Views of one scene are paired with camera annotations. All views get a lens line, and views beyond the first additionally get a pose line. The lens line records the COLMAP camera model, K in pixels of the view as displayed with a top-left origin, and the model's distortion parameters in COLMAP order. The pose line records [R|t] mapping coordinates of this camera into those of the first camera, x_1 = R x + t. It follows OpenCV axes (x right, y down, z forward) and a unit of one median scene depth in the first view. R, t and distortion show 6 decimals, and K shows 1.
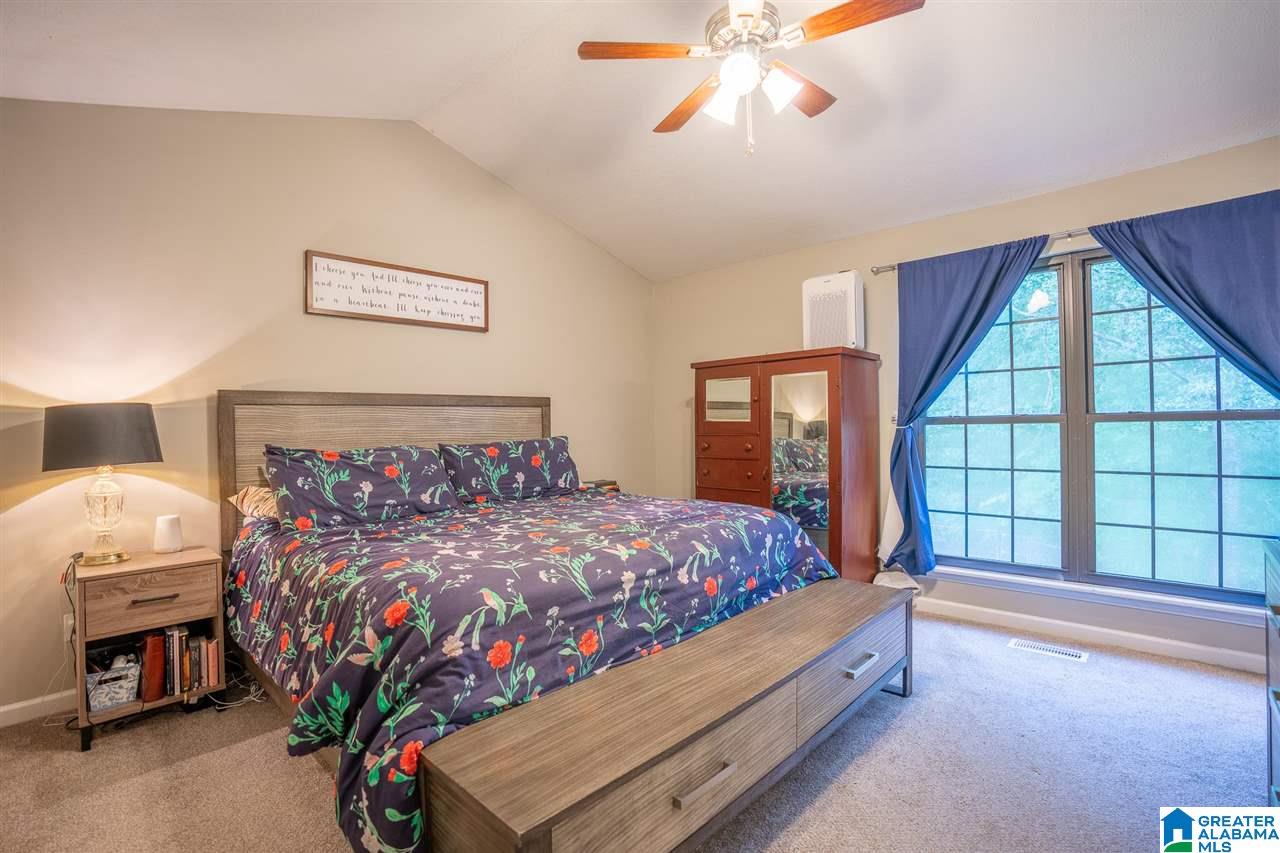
lens RADIAL K [[589.4, 0, 626.4], [0, 589.4, 415.3], [0, 0, 1]] dist [-0.055808, 0.014504]
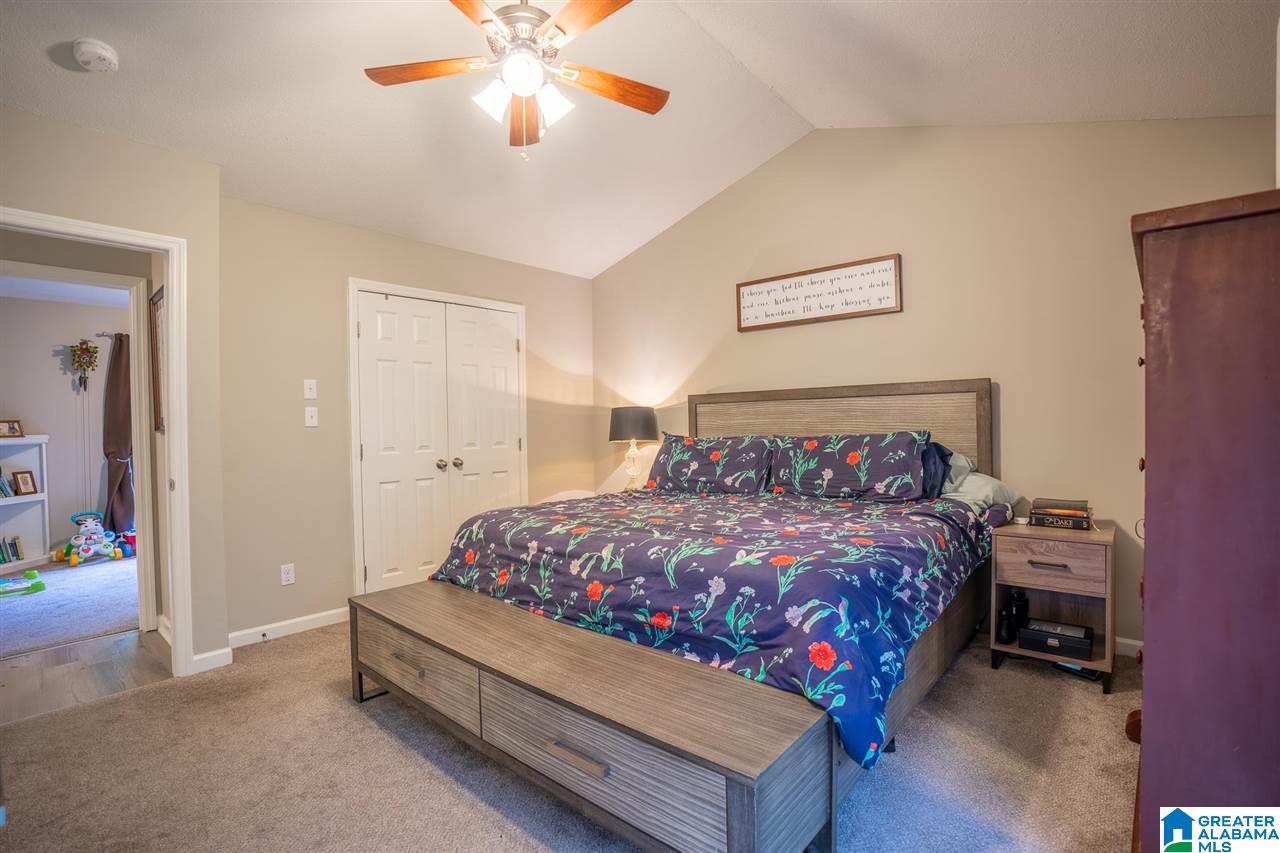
lens RADIAL K [[589.4, 0, 668.5], [0, 589.4, 427.0], [0, 0, 1]] dist [-0.055808, 0.014504]
pose [[0.086694, 0.021982, -0.995992, 0.947705], [0.030252, 0.999237, 0.024687, 0.000694], [0.995776, -0.032271, 0.085963, 0.886873]]
